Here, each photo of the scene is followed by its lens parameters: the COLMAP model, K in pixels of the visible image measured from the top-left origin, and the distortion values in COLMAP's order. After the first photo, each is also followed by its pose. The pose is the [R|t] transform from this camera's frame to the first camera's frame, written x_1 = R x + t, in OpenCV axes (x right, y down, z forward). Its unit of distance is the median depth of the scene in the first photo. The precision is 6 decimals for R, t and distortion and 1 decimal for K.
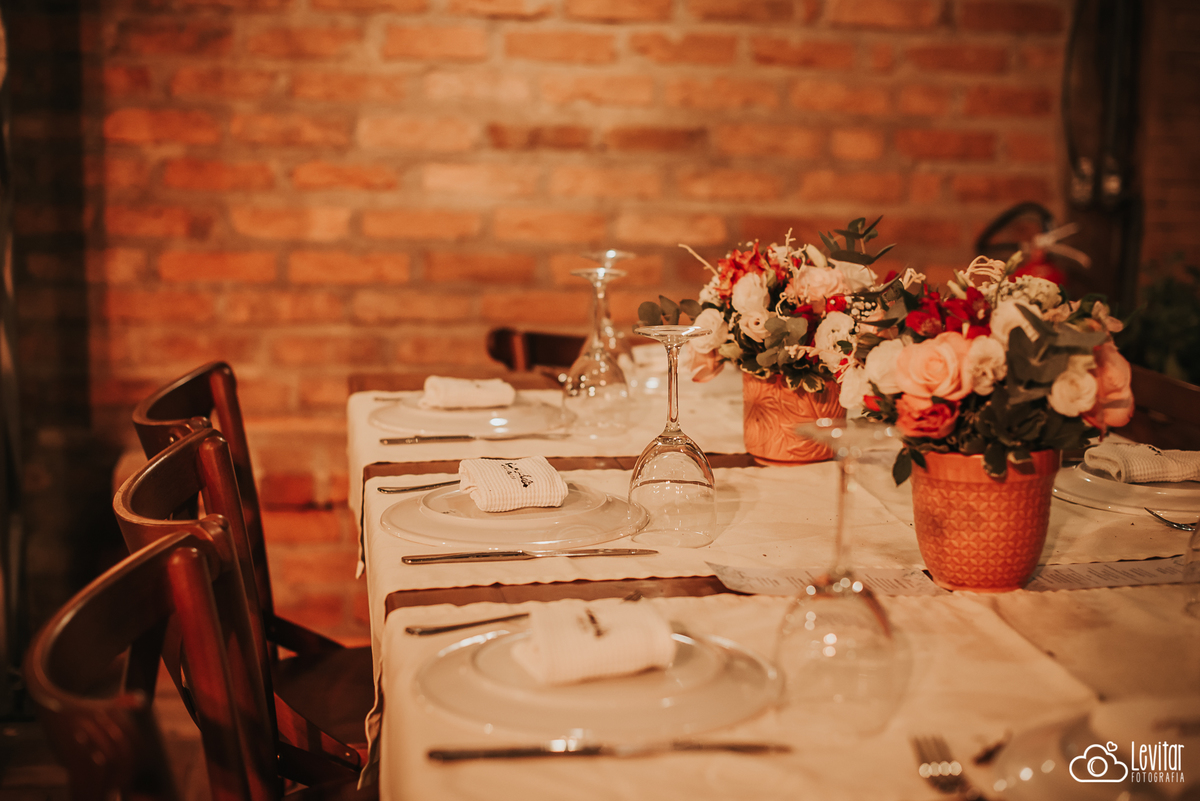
lens RADIAL K [[1945.2, 0, 600.0], [0, 1945.2, 400.5], [0, 0, 1]] dist [-0.134691, 0.084652]
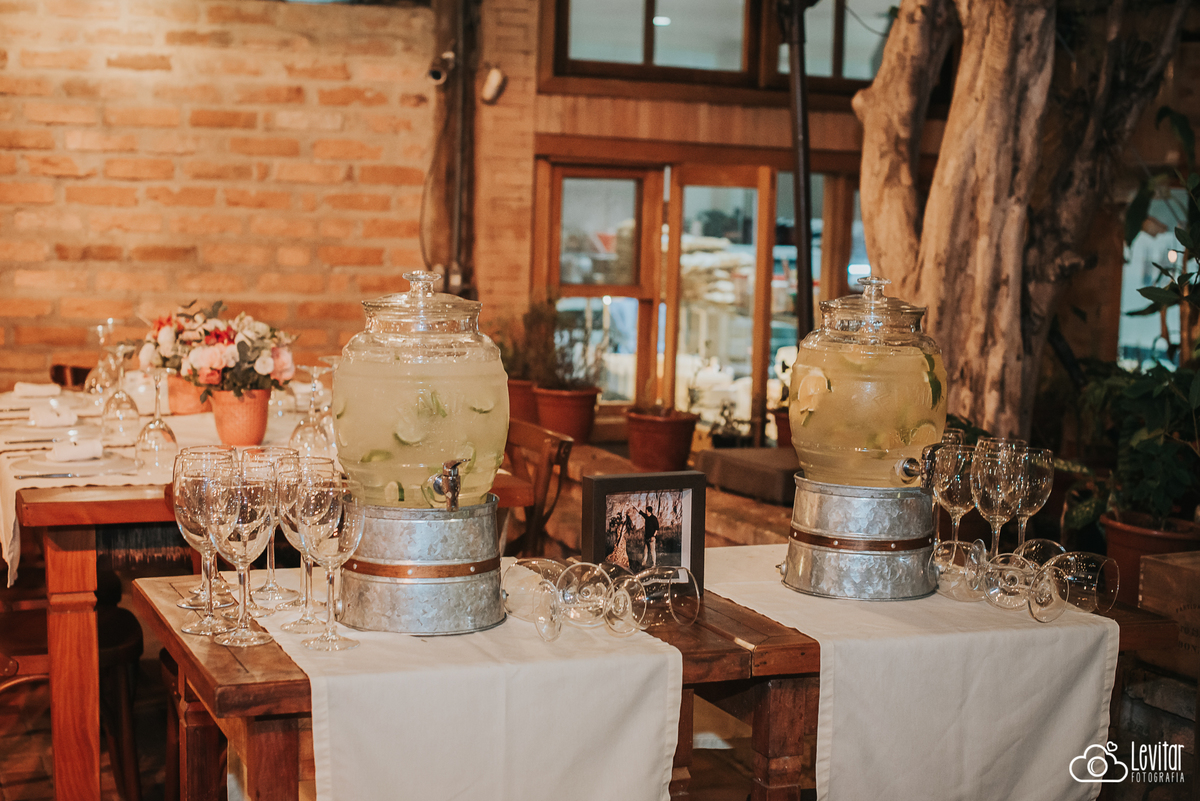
lens RADIAL K [[1945.2, 0, 600.0], [0, 1945.2, 400.5], [0, 0, 1]] dist [-0.134691, 0.084652]
pose [[0.979349, -0.012674, 0.201778, 0.058397], [0.021904, 0.998810, -0.043577, 0.061714], [-0.200985, 0.047097, 0.978461, -0.610434]]
